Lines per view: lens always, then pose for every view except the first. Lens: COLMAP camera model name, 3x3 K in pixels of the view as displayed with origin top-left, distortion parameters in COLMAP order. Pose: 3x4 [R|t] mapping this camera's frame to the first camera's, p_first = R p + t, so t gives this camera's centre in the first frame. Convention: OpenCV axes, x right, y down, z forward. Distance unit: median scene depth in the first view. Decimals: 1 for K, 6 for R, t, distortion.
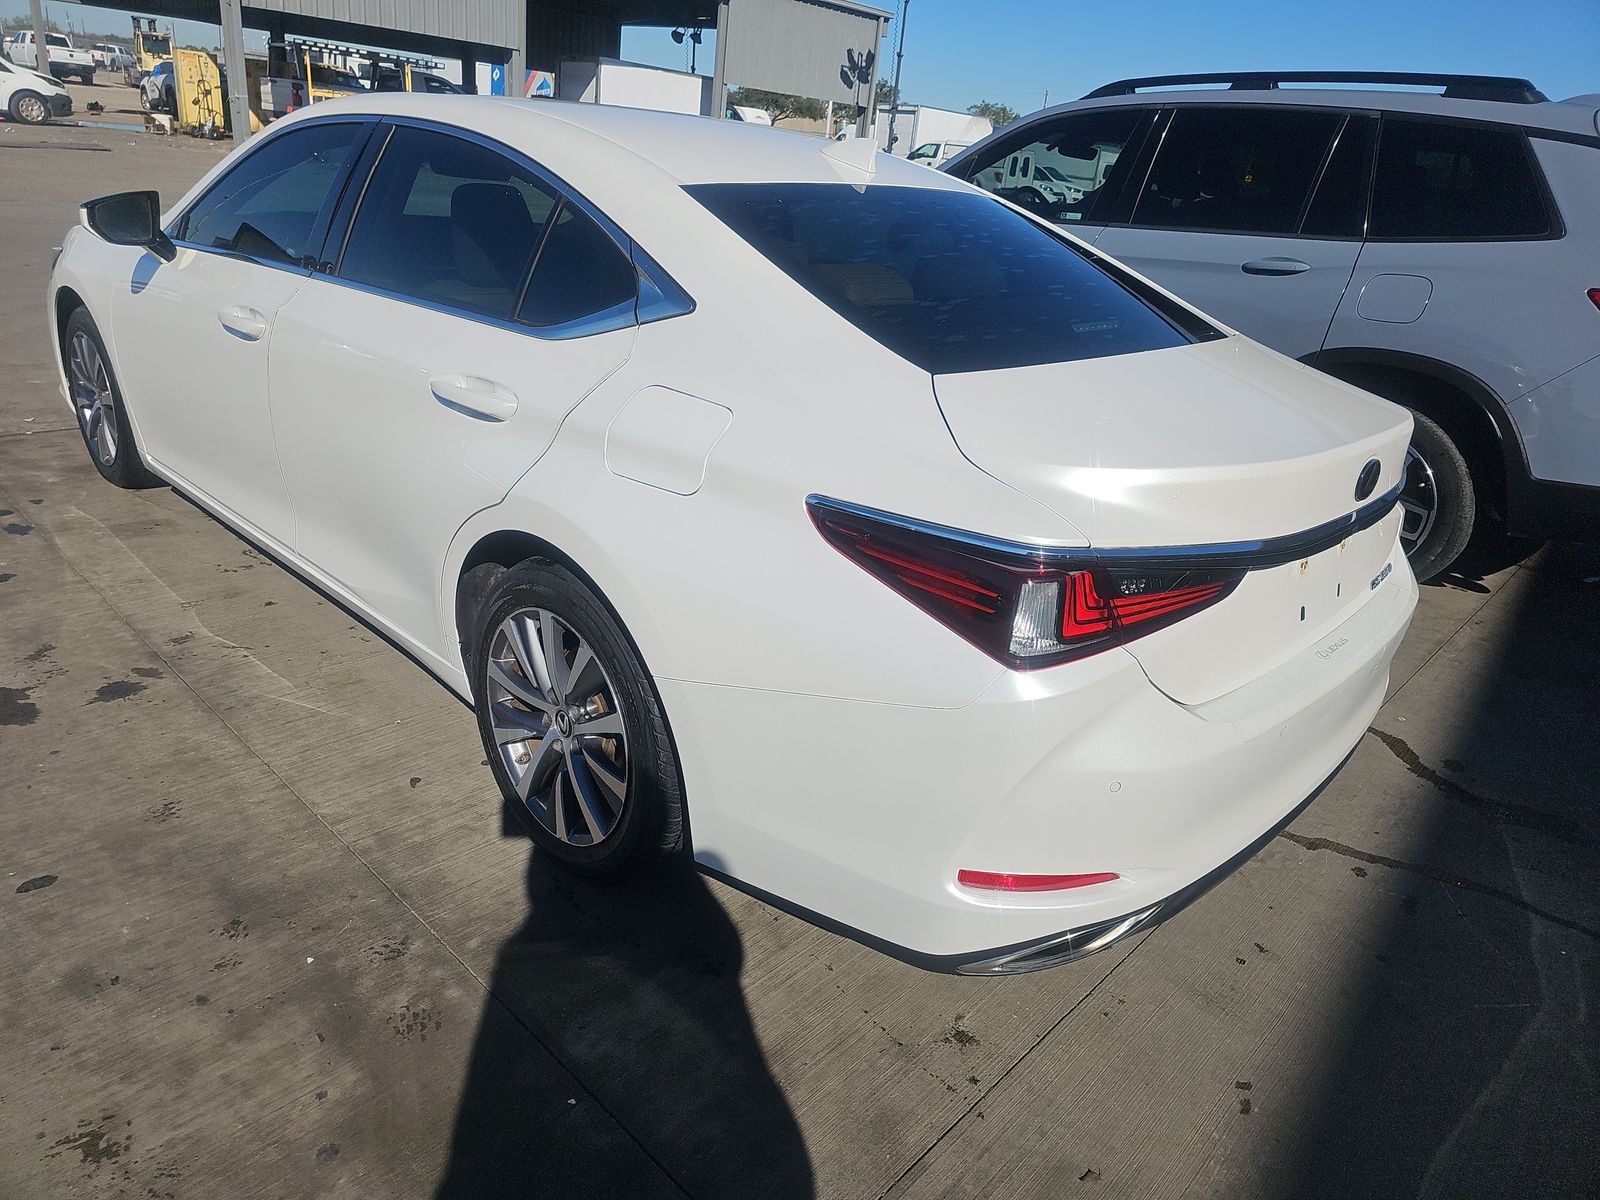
lens RADIAL K [[1058.5, 0, 807.6], [0, 1058.5, 588.2], [0, 0, 1]] dist [0.040574, -0.037328]
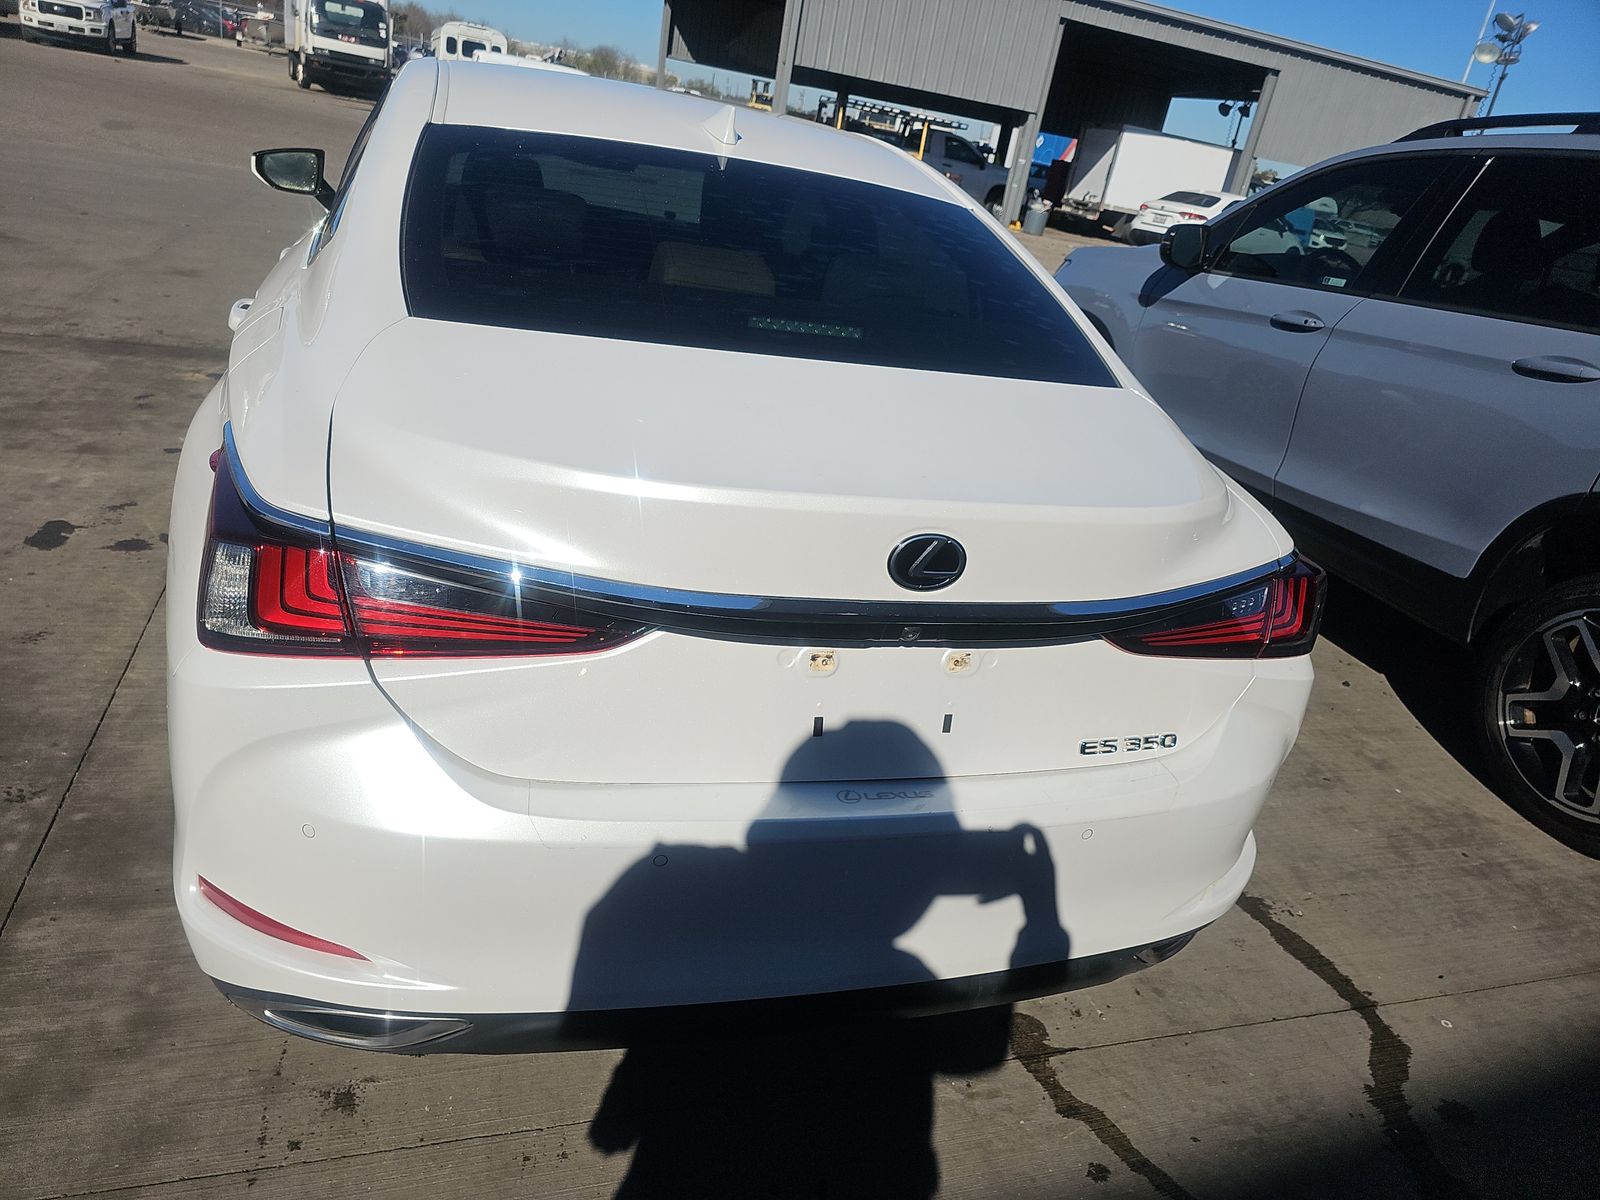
lens RADIAL K [[1058.5, 0, 799.1], [0, 1058.5, 598.9], [0, 0, 1]] dist [0.040574, -0.037328]
pose [[0.872960, 0.233260, -0.428405, 0.295207], [-0.254974, 0.966923, 0.006916, -0.024745], [0.415848, 0.103195, 0.903560, 0.137892]]
